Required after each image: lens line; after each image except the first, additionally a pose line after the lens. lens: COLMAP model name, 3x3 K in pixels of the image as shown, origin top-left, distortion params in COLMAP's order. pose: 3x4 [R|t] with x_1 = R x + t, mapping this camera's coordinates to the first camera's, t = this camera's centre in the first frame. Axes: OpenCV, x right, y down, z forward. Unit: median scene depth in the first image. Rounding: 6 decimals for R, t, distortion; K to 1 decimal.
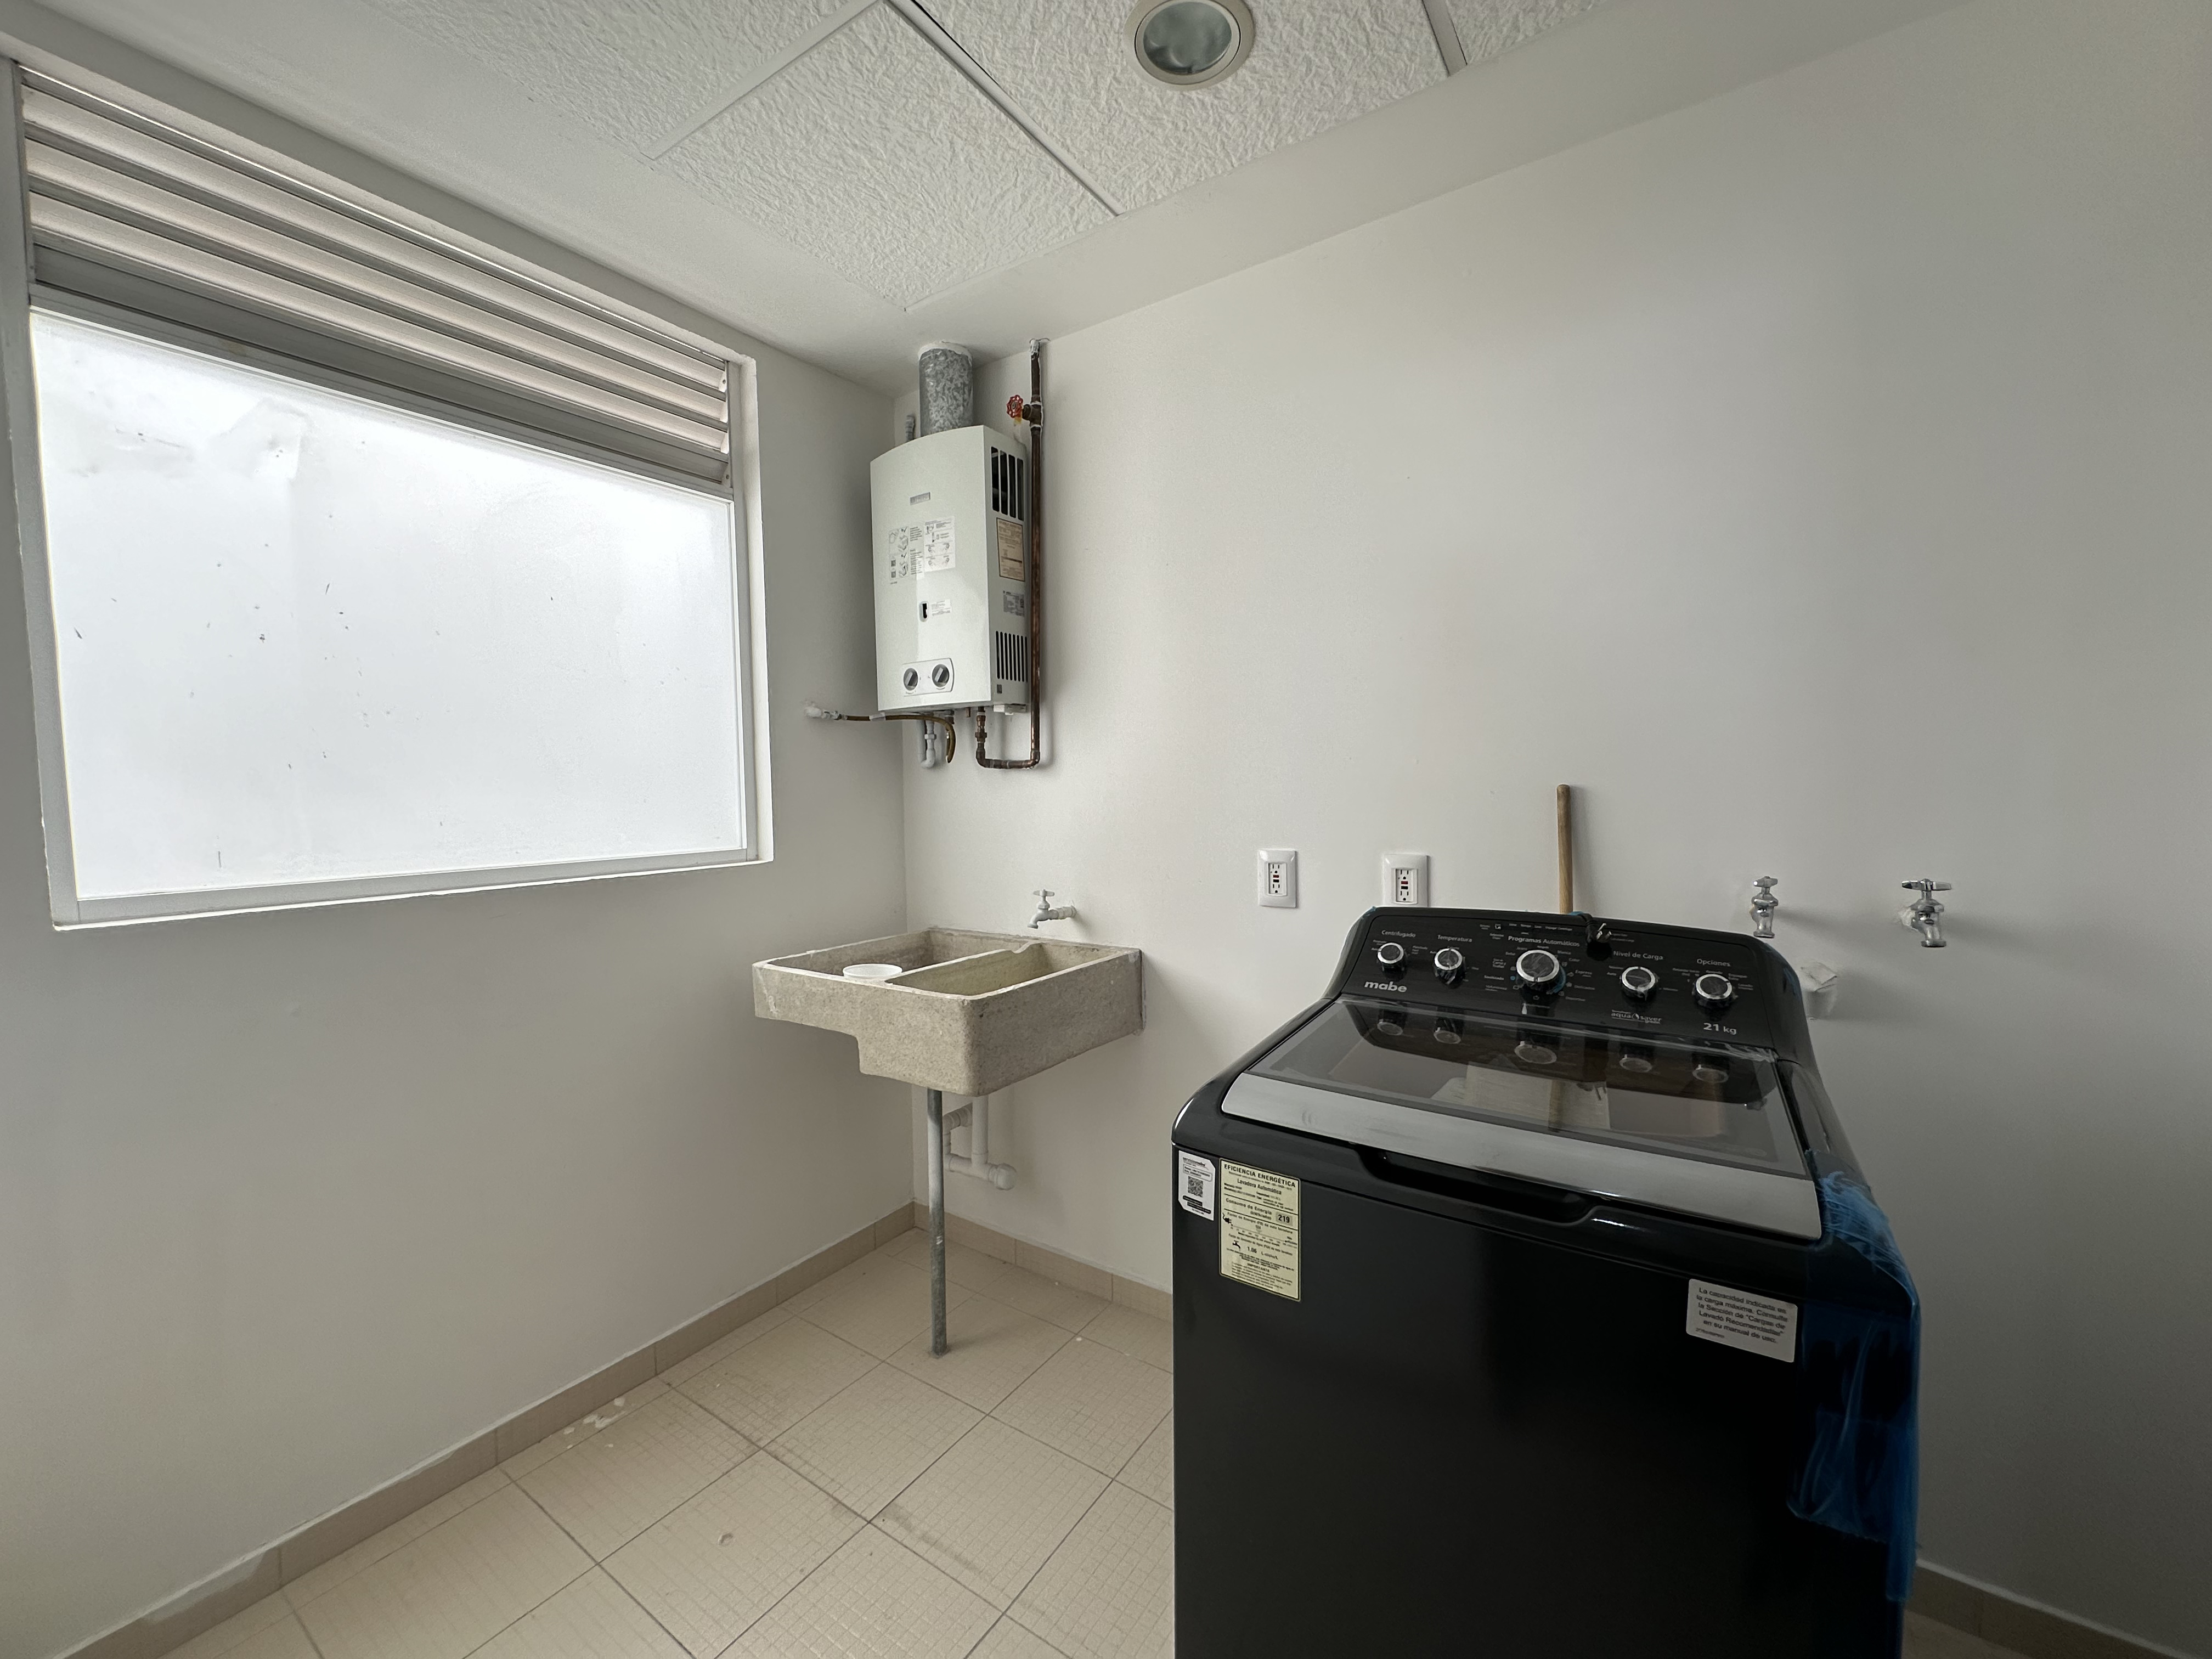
lens RADIAL K [[883.9, 0, 1106.0], [0, 883.9, 829.5], [0, 0, 1]] dist [-0.000467, -0.000226]
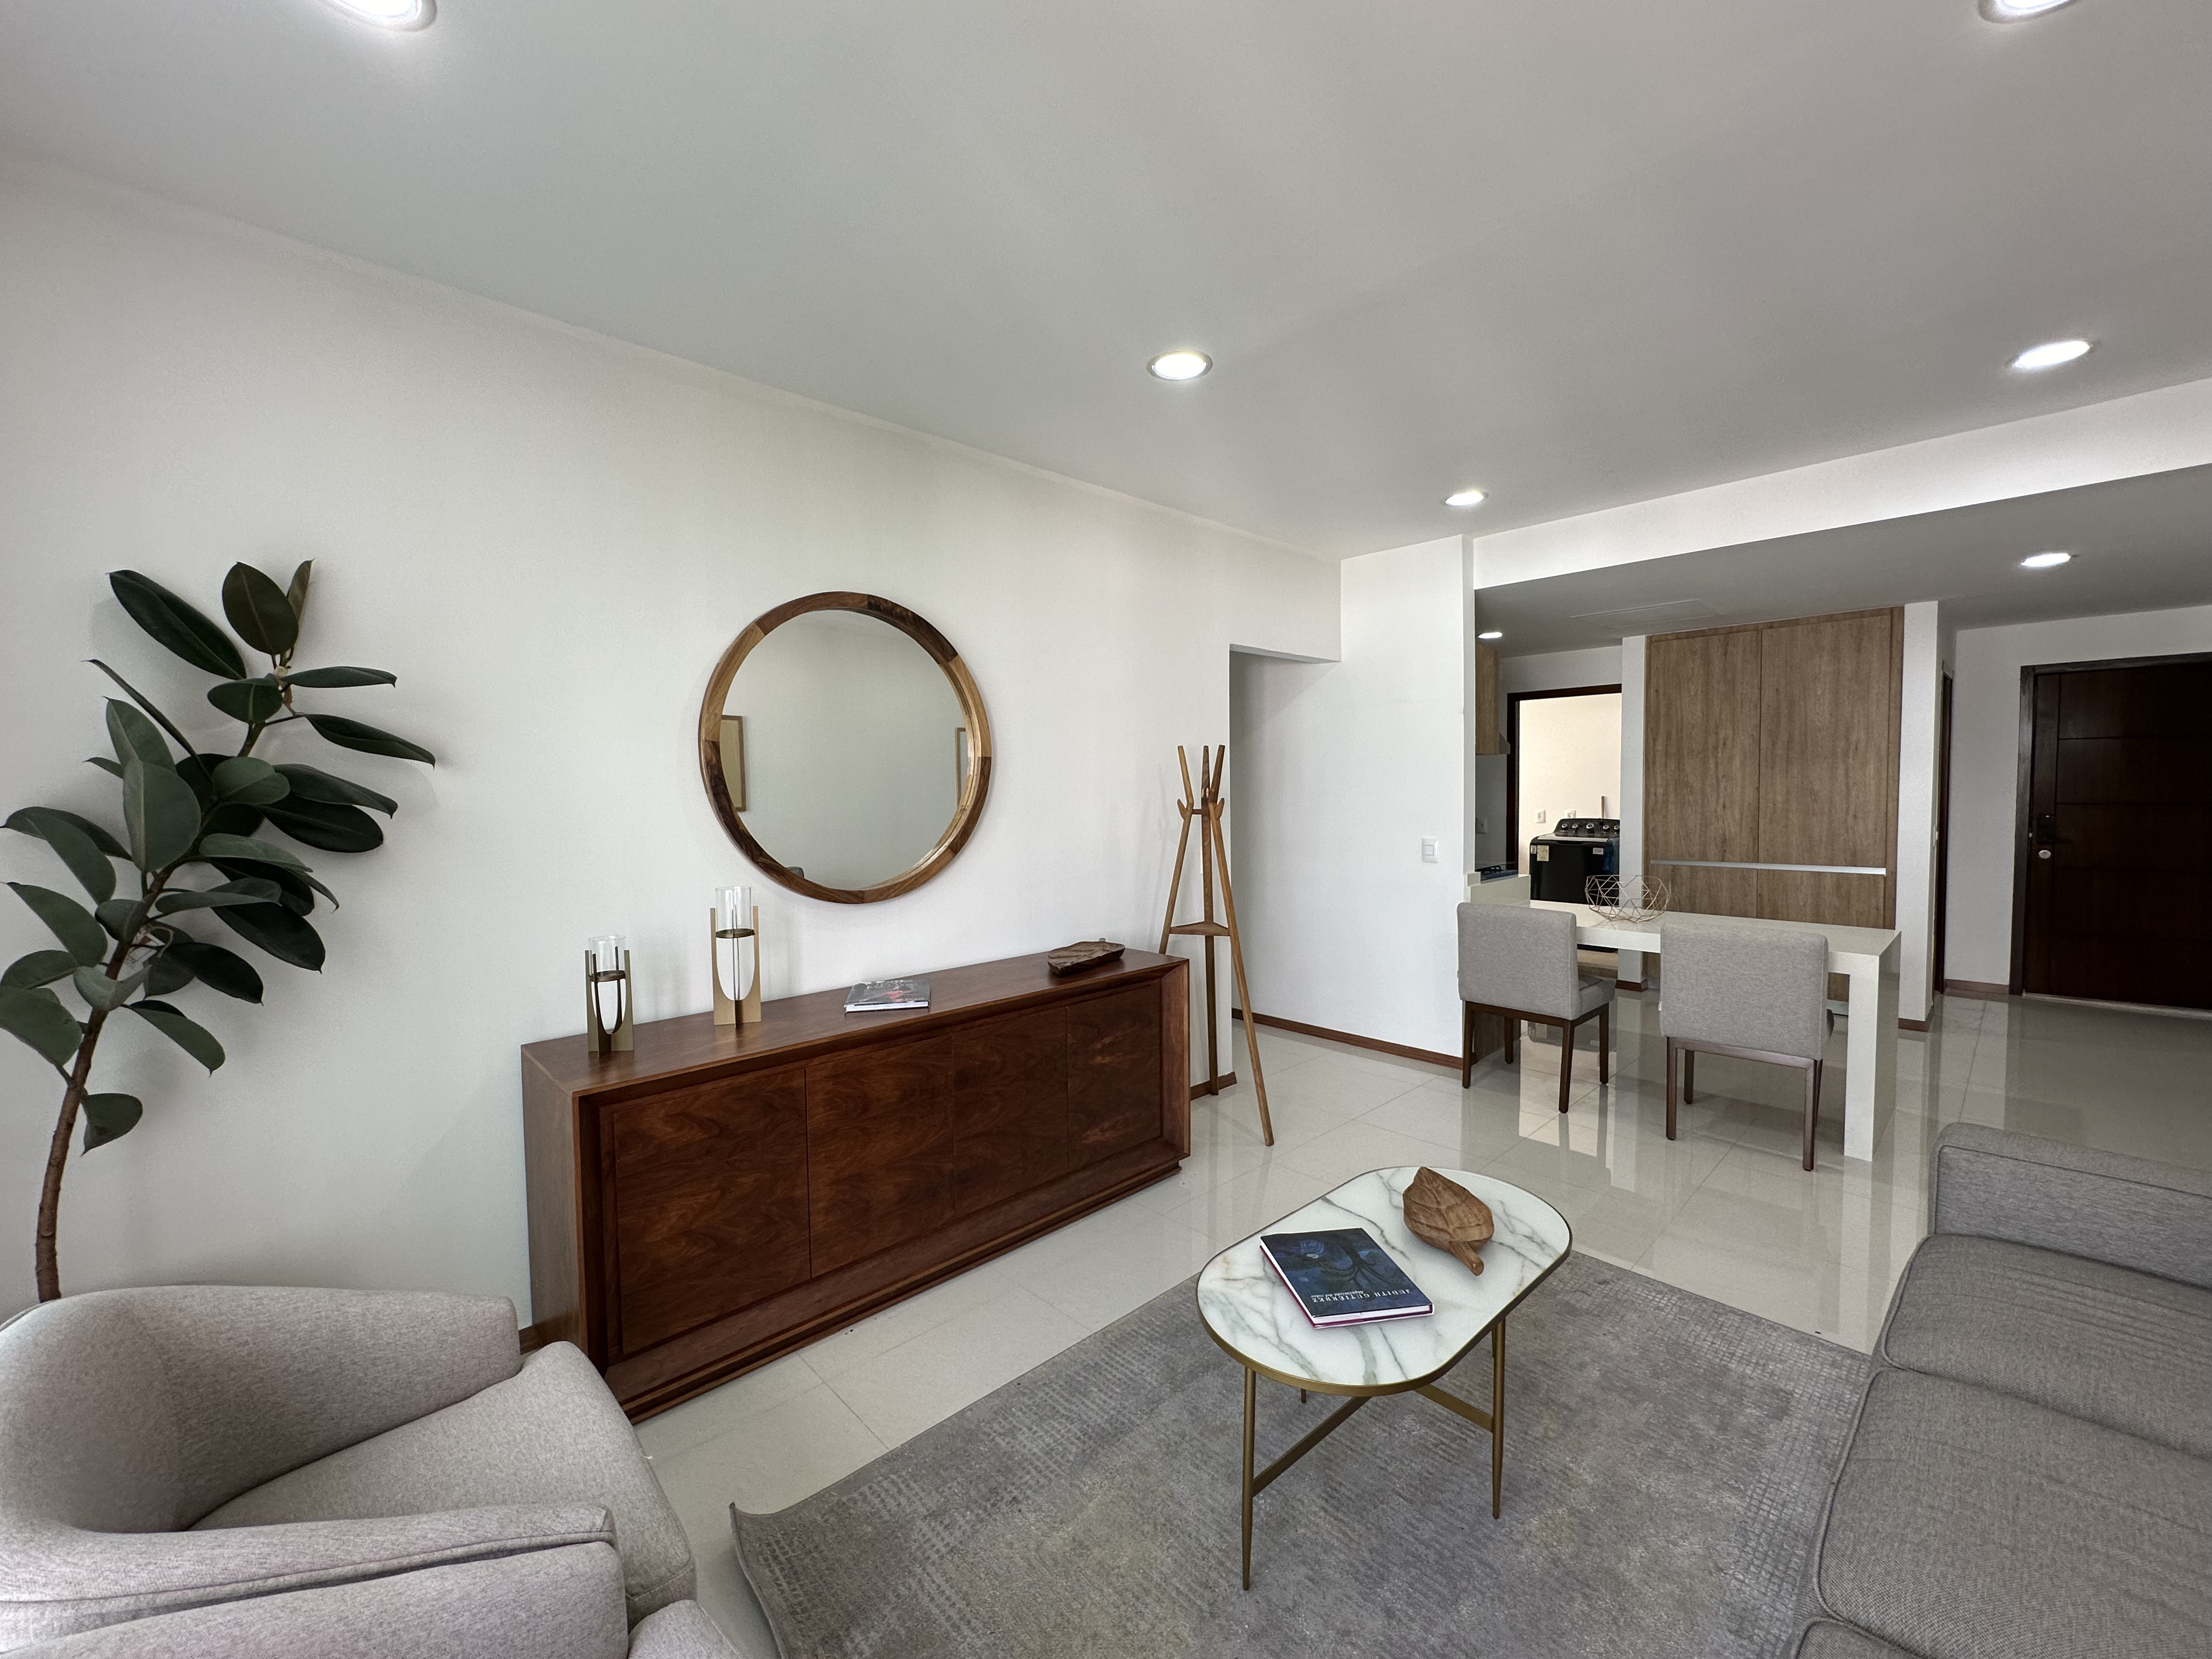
lens RADIAL K [[883.9, 0, 1106.0], [0, 883.9, 829.5], [0, 0, 1]] dist [-0.000467, -0.000226]
pose [[0.976305, 0.010799, -0.216128, -1.846803], [-0.012425, 0.999904, -0.006166, 0.324309], [0.216040, 0.008705, 0.976346, -7.202266]]
